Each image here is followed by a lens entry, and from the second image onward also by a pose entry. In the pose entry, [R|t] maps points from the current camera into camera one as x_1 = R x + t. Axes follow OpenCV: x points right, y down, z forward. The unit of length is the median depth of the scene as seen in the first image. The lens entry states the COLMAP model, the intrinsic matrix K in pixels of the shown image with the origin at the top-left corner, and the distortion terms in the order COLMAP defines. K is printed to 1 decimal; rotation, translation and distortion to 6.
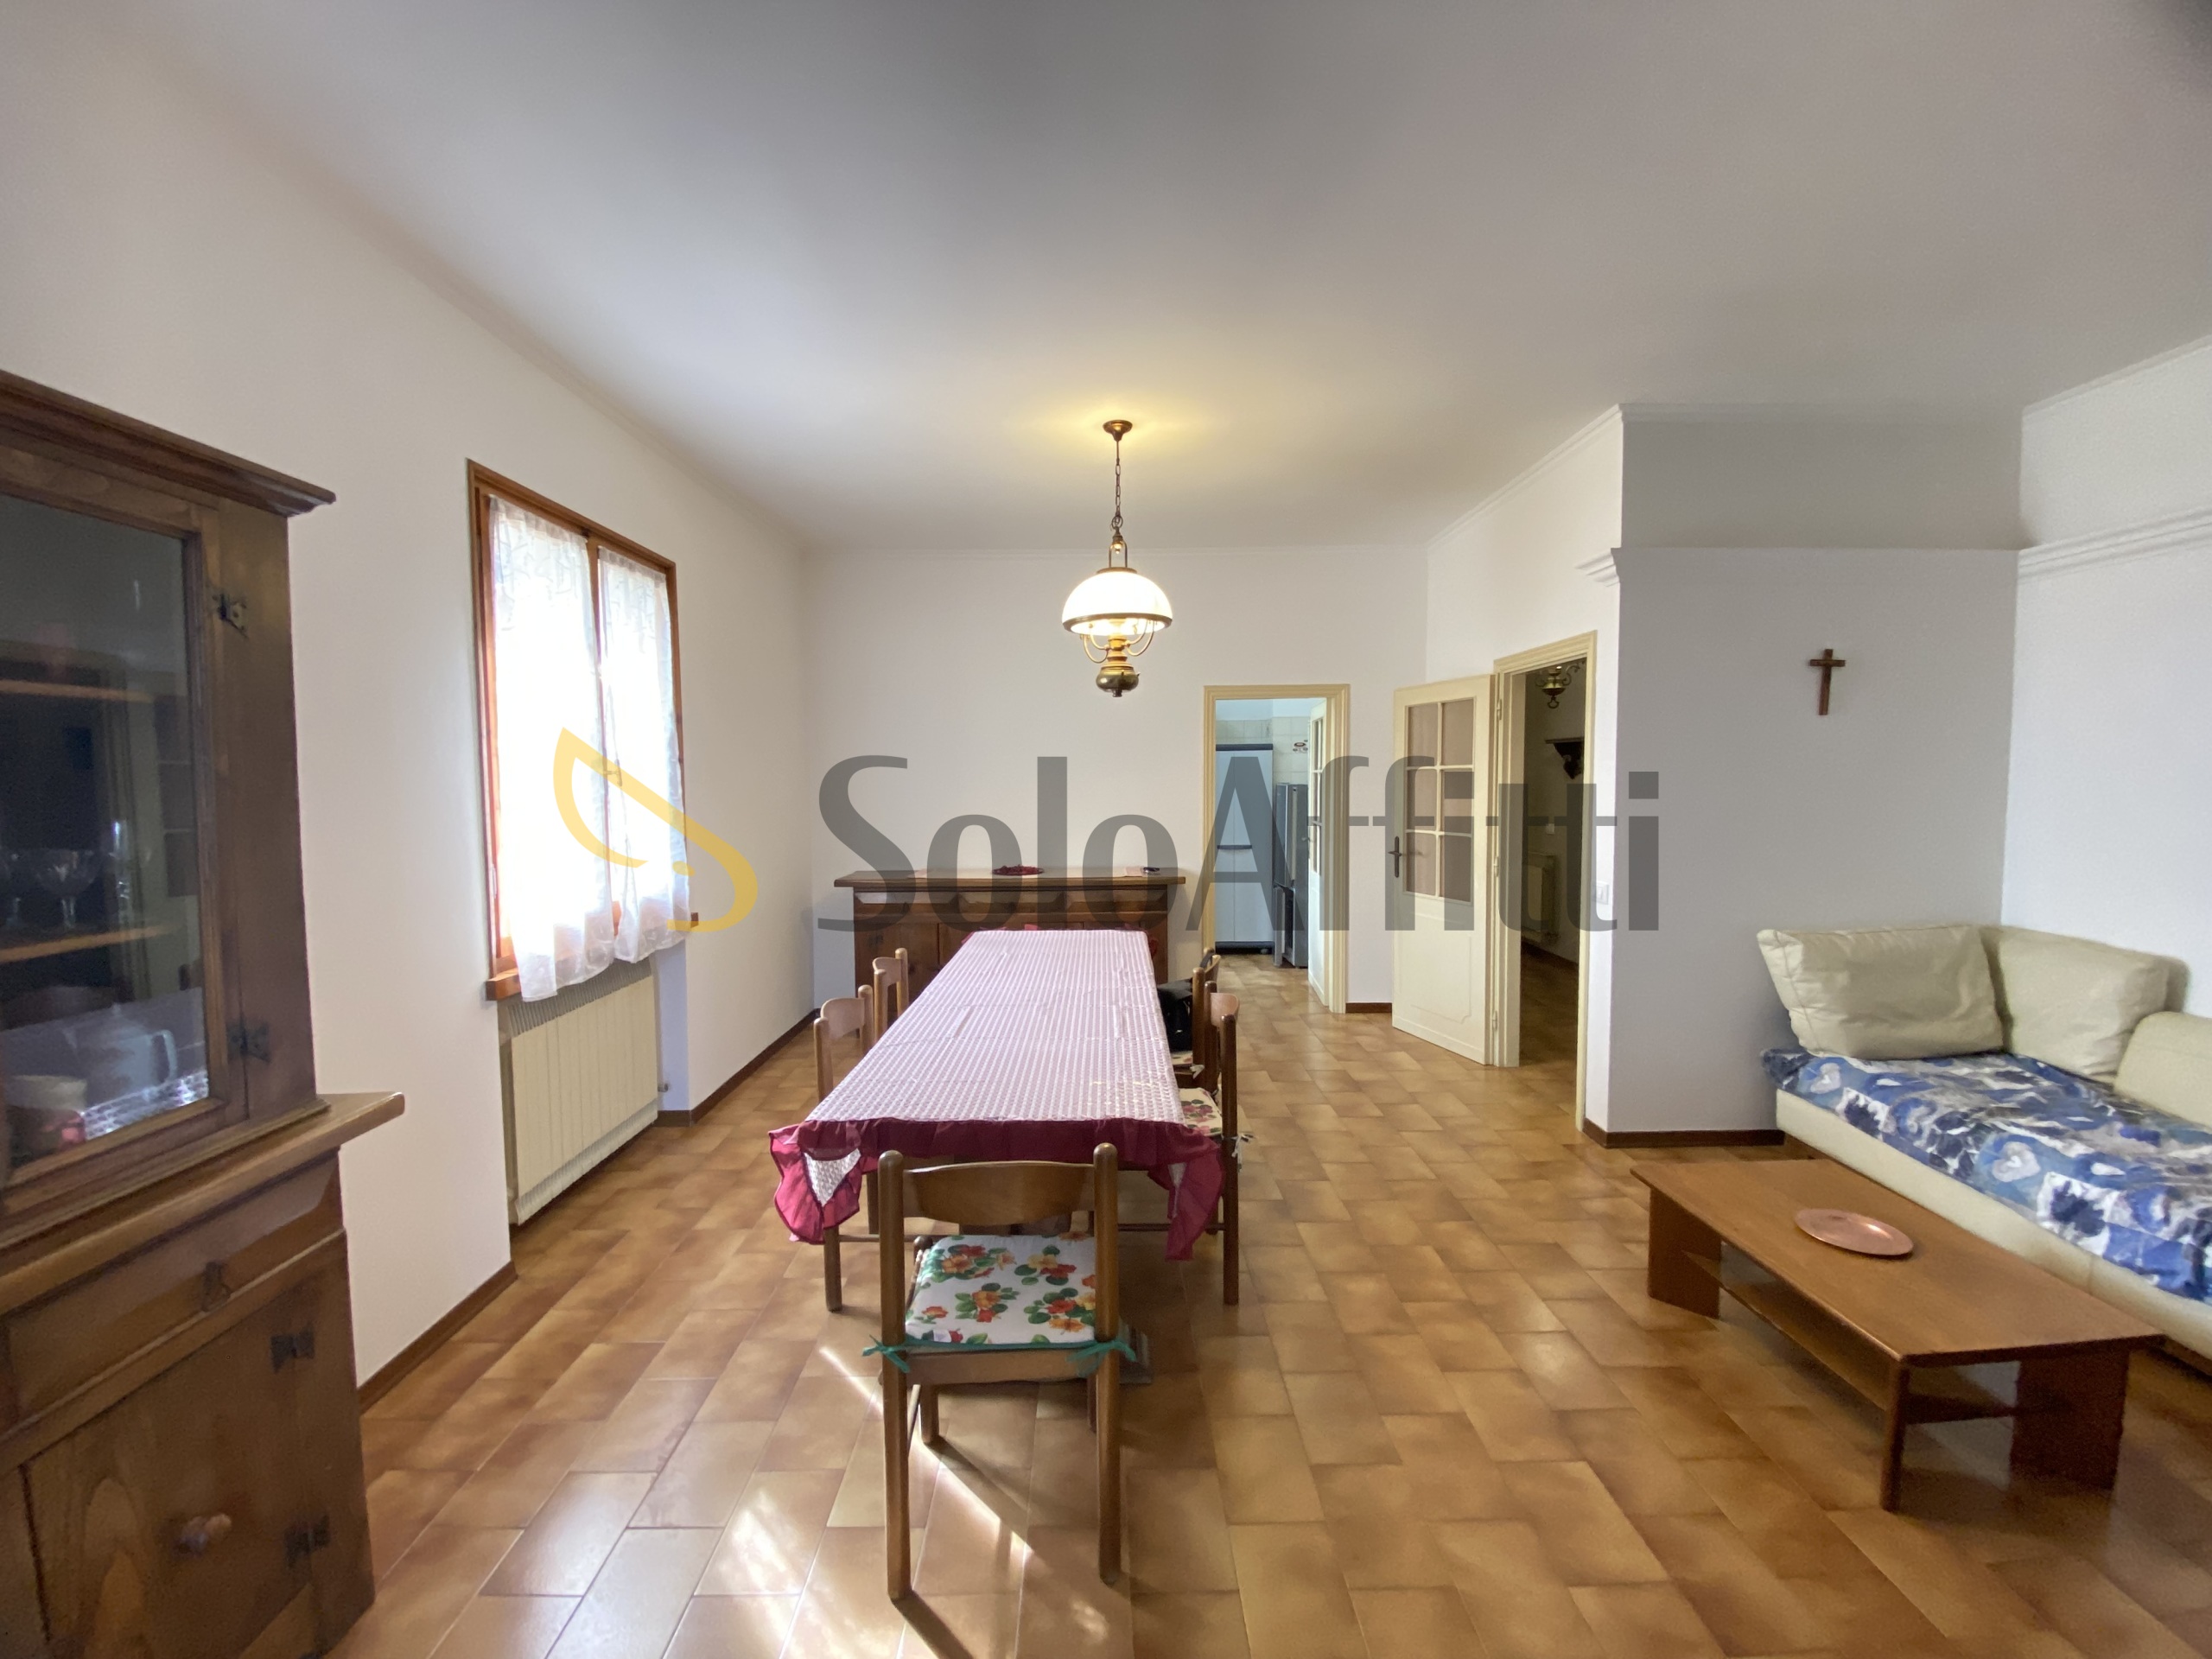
lens RADIAL K [[892.0, 0, 1103.9], [0, 892.0, 831.4], [0, 0, 1]] dist [0.021077, -0.021267]
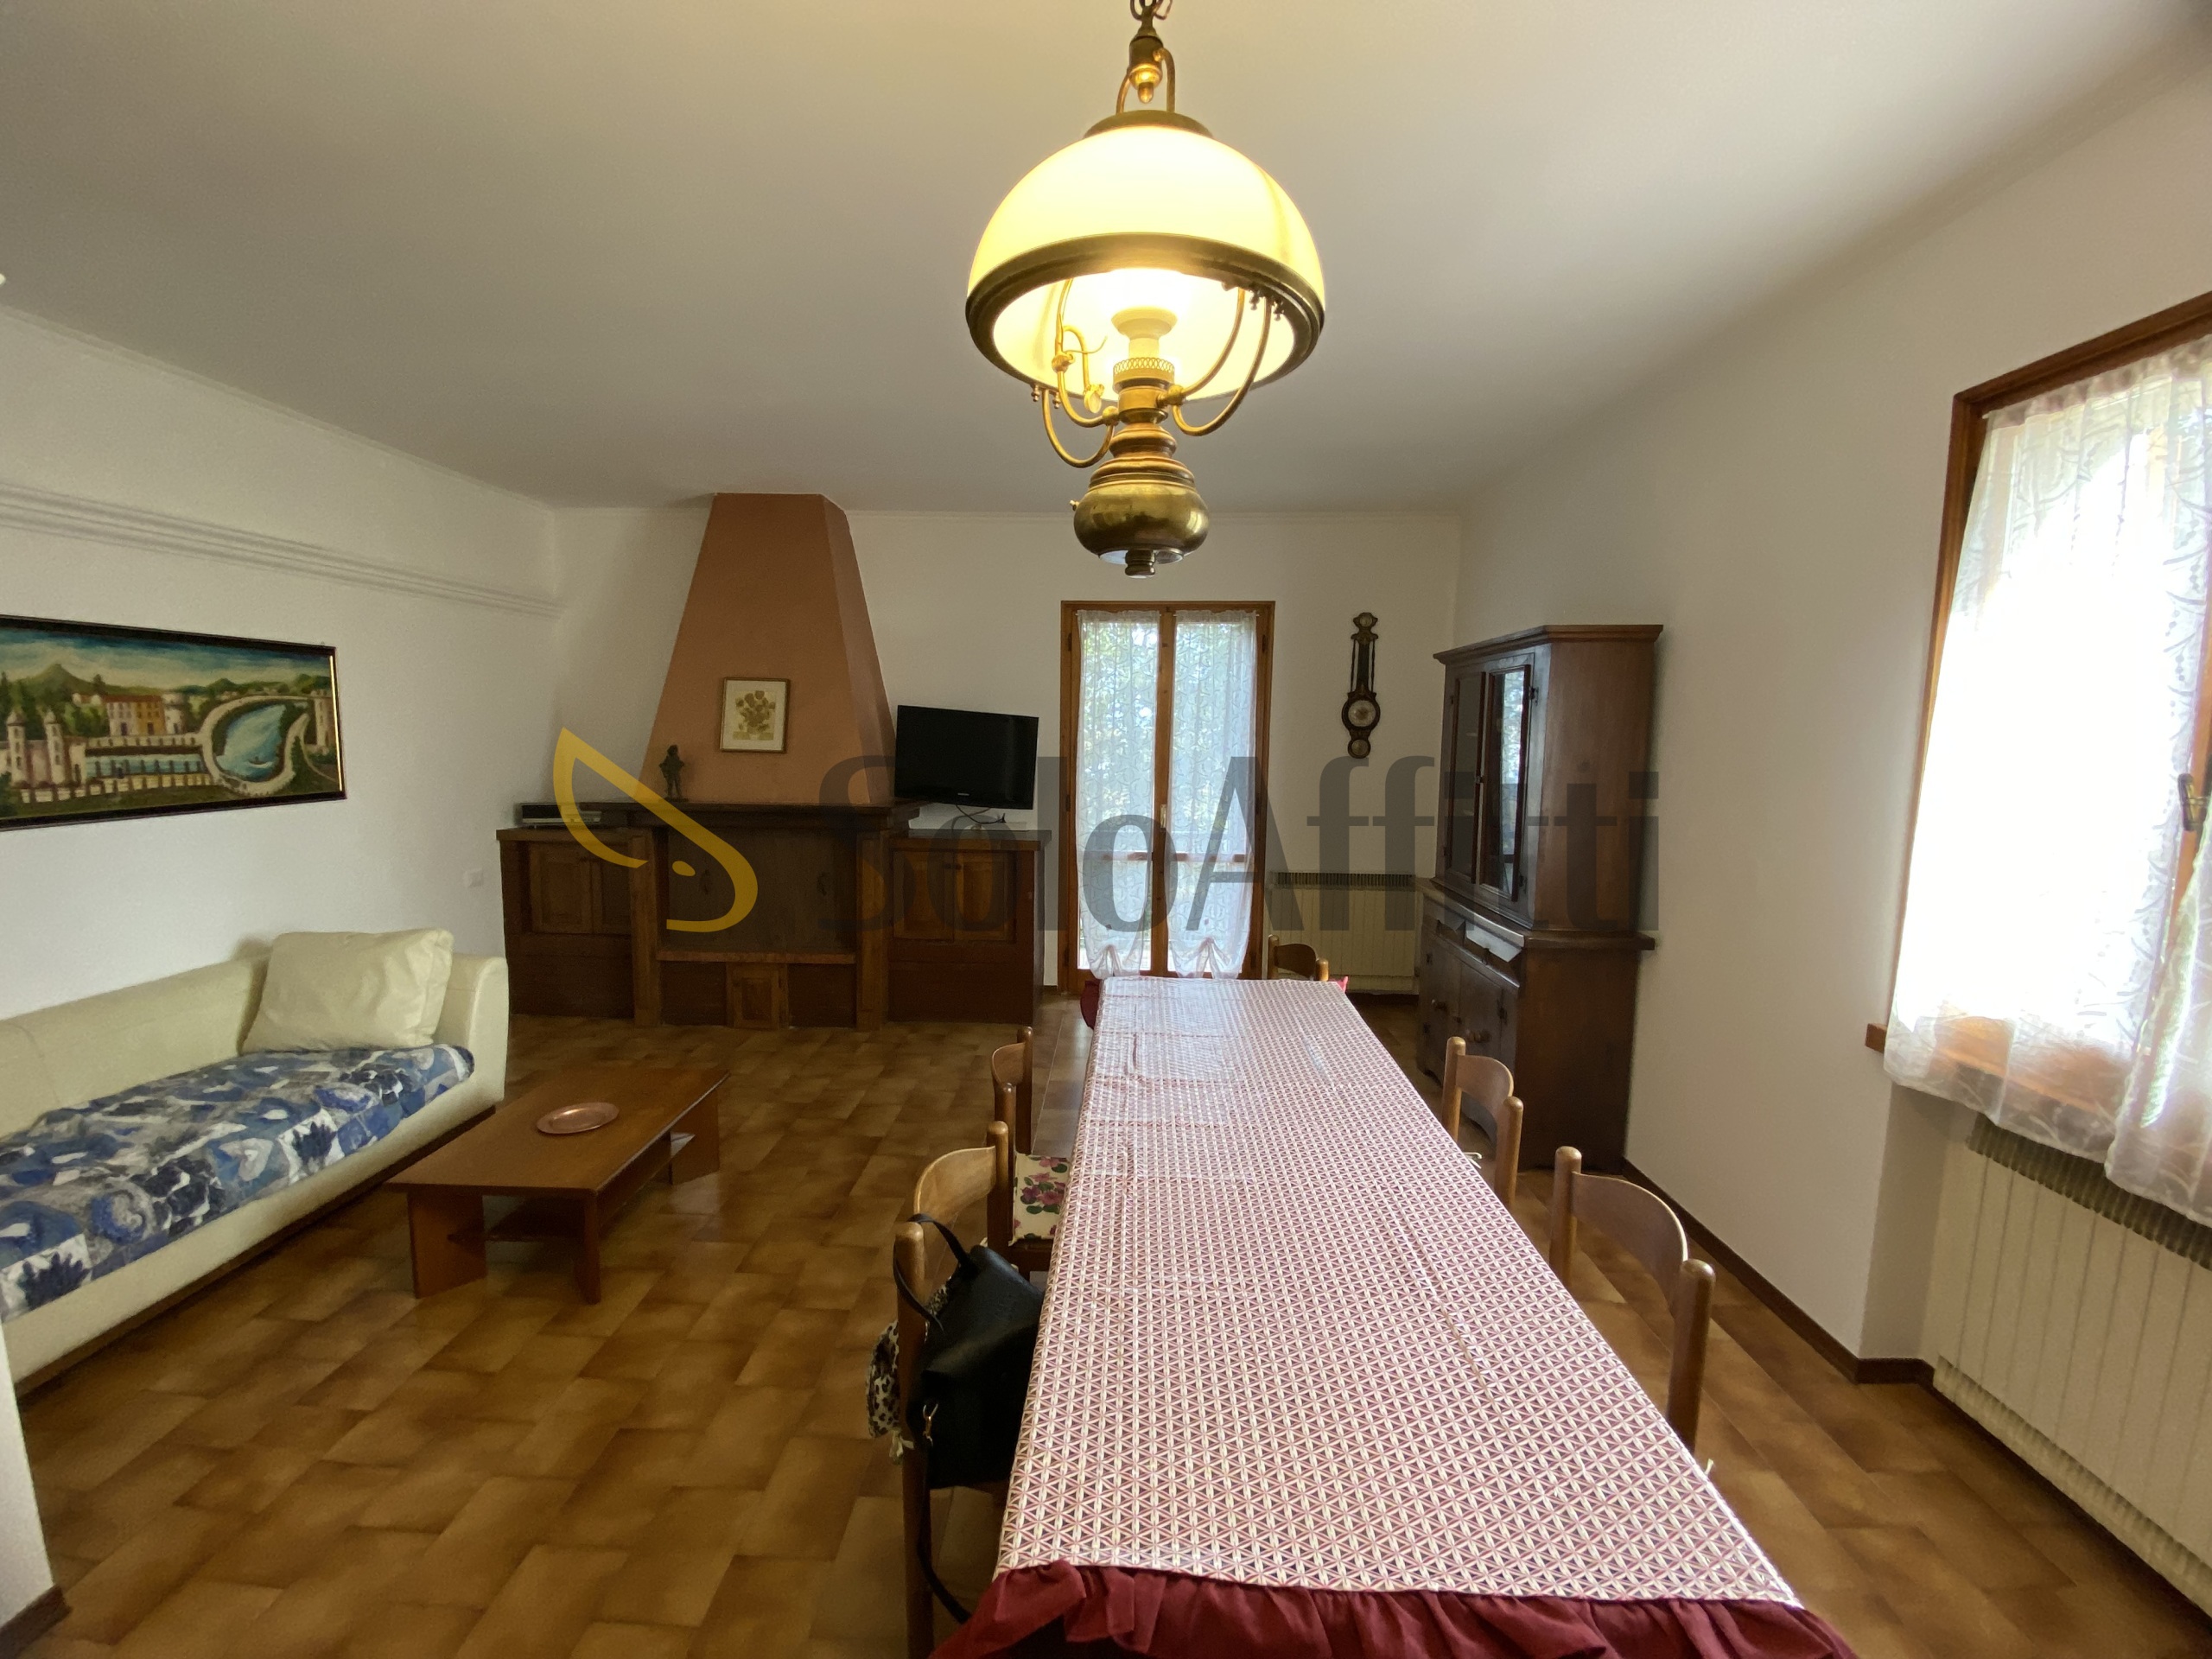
lens RADIAL K [[892.0, 0, 1103.9], [0, 892.0, 831.4], [0, 0, 1]] dist [0.021077, -0.021267]
pose [[-0.999314, -0.007887, 0.036188, 0.021132], [-0.001718, 0.985885, 0.167416, -0.150659], [-0.036998, 0.167239, -0.985222, 1.769444]]
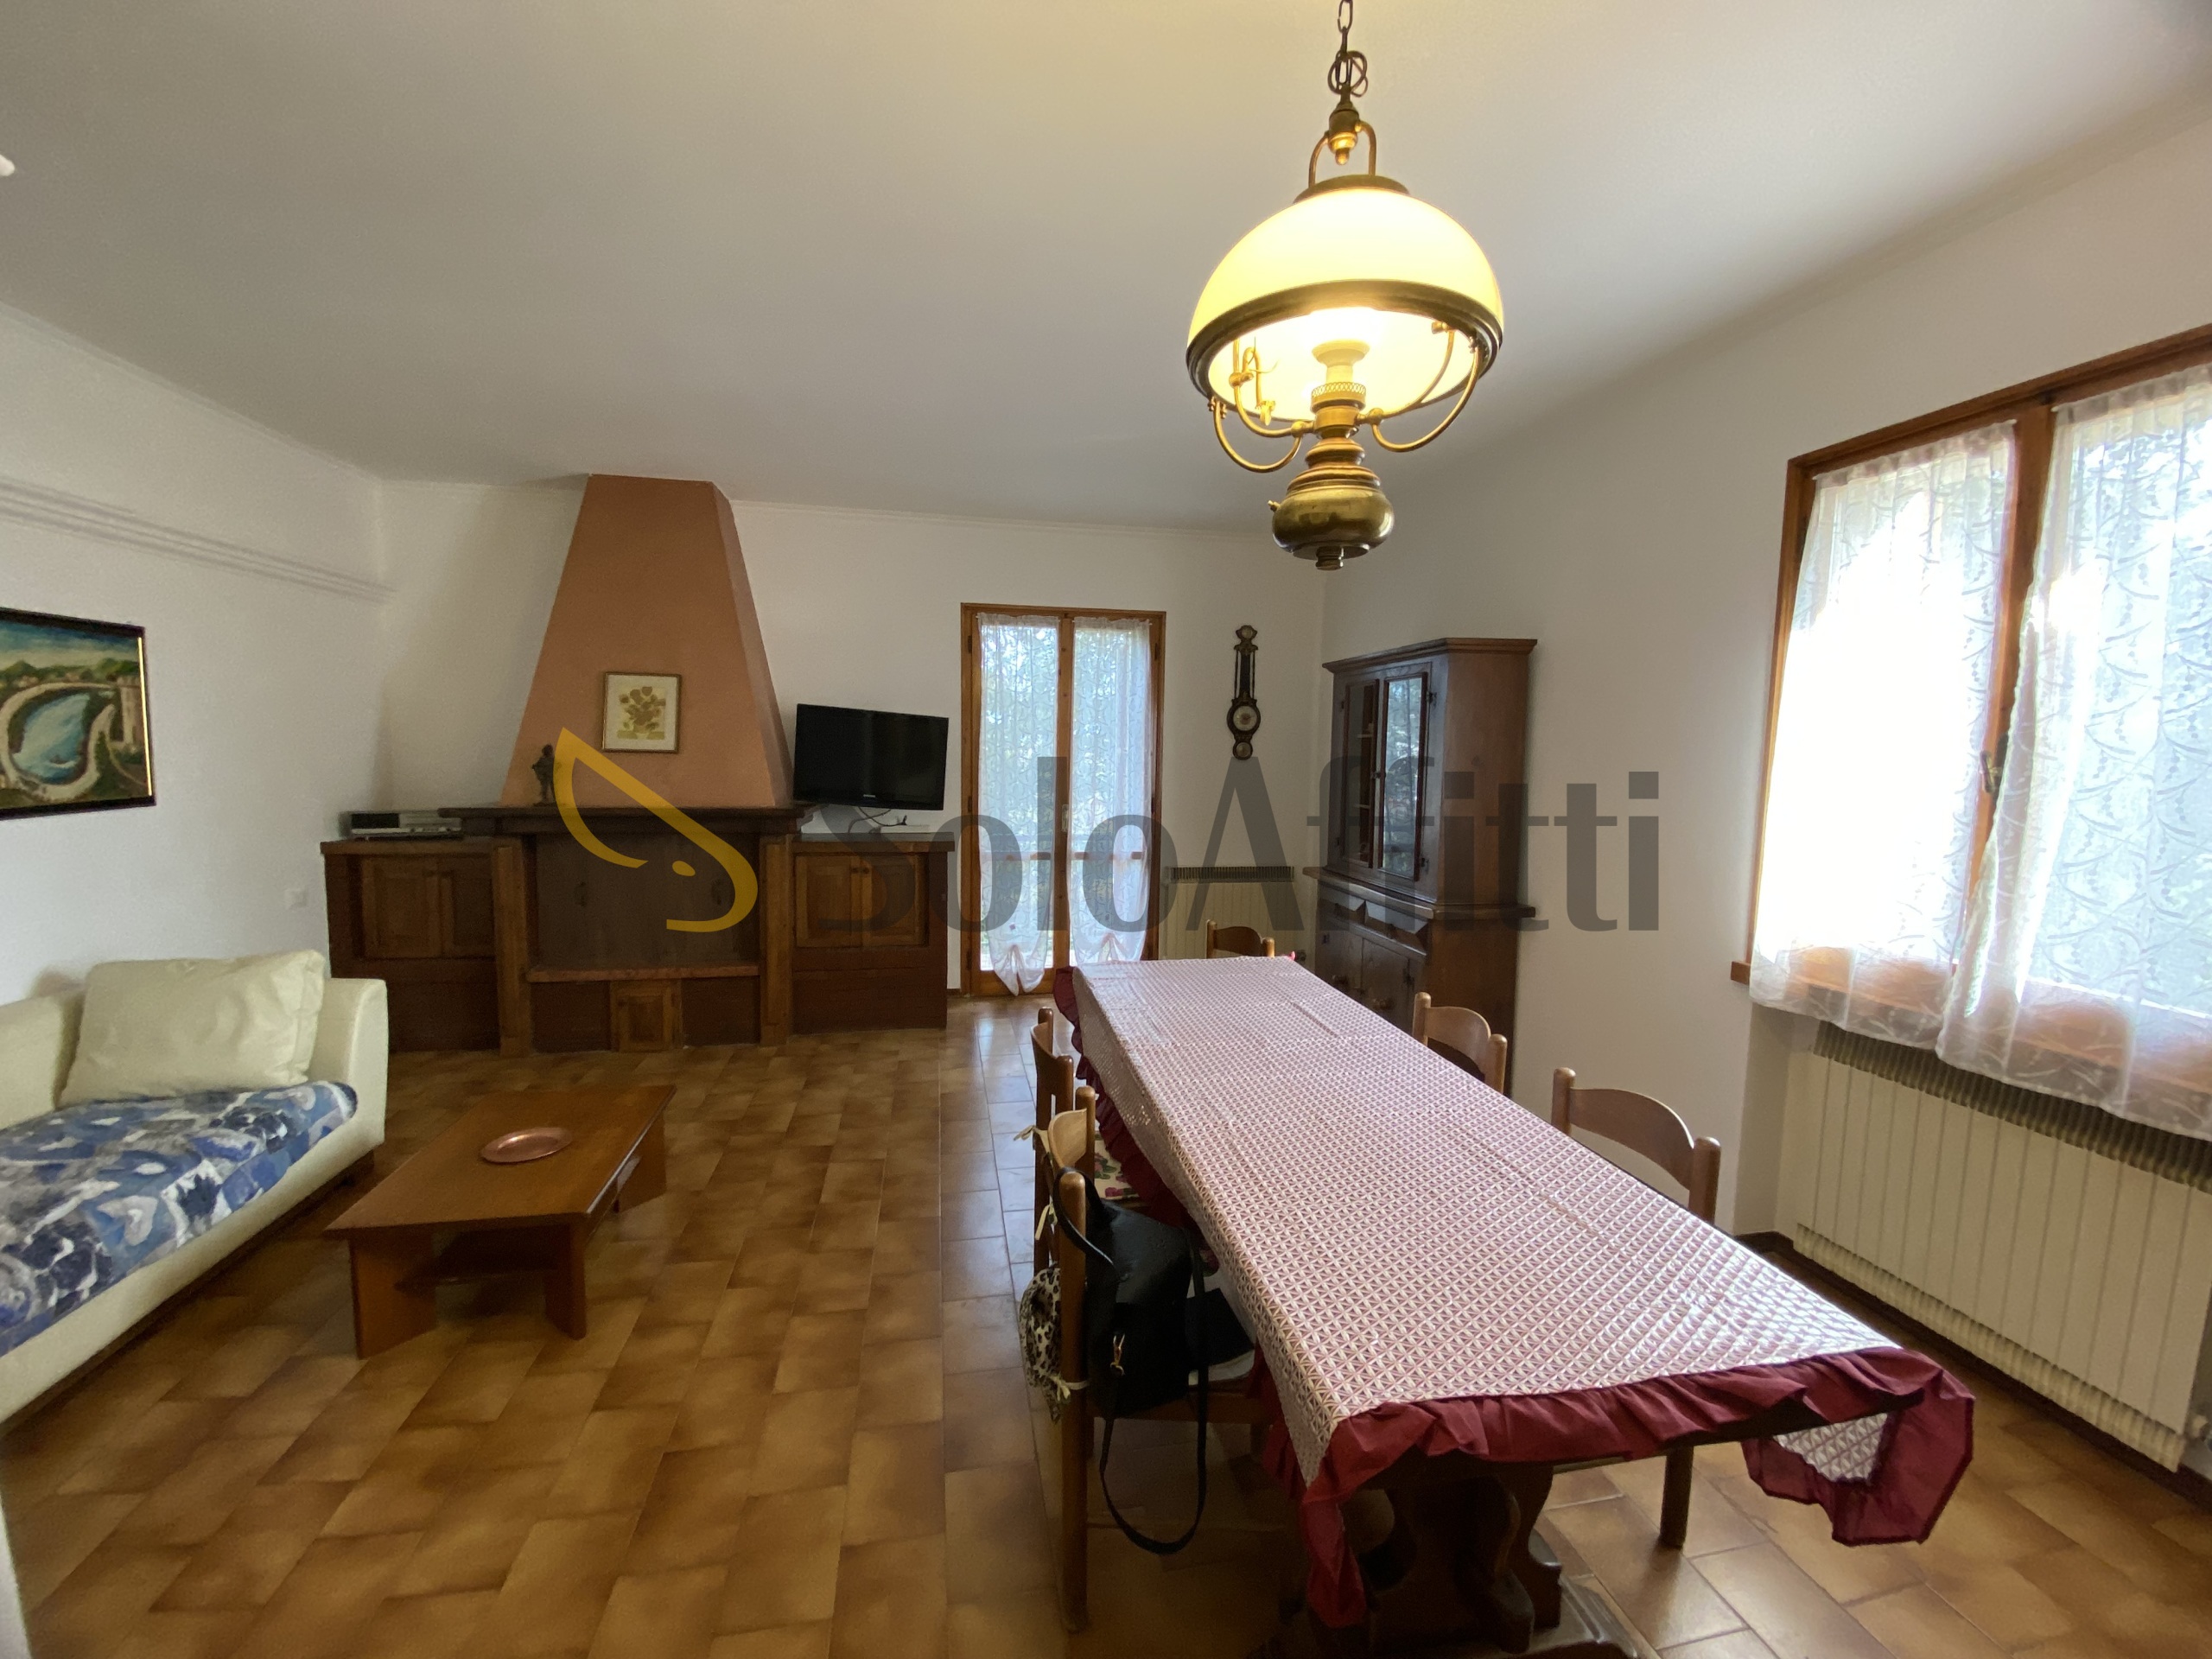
lens RADIAL K [[892.0, 0, 1103.9], [0, 892.0, 831.4], [0, 0, 1]] dist [0.021077, -0.021267]
pose [[-0.983721, 0.011289, -0.179348, 0.234946], [-0.016317, 0.988291, 0.151706, -0.129365], [0.178960, 0.152162, -0.972018, 1.805856]]
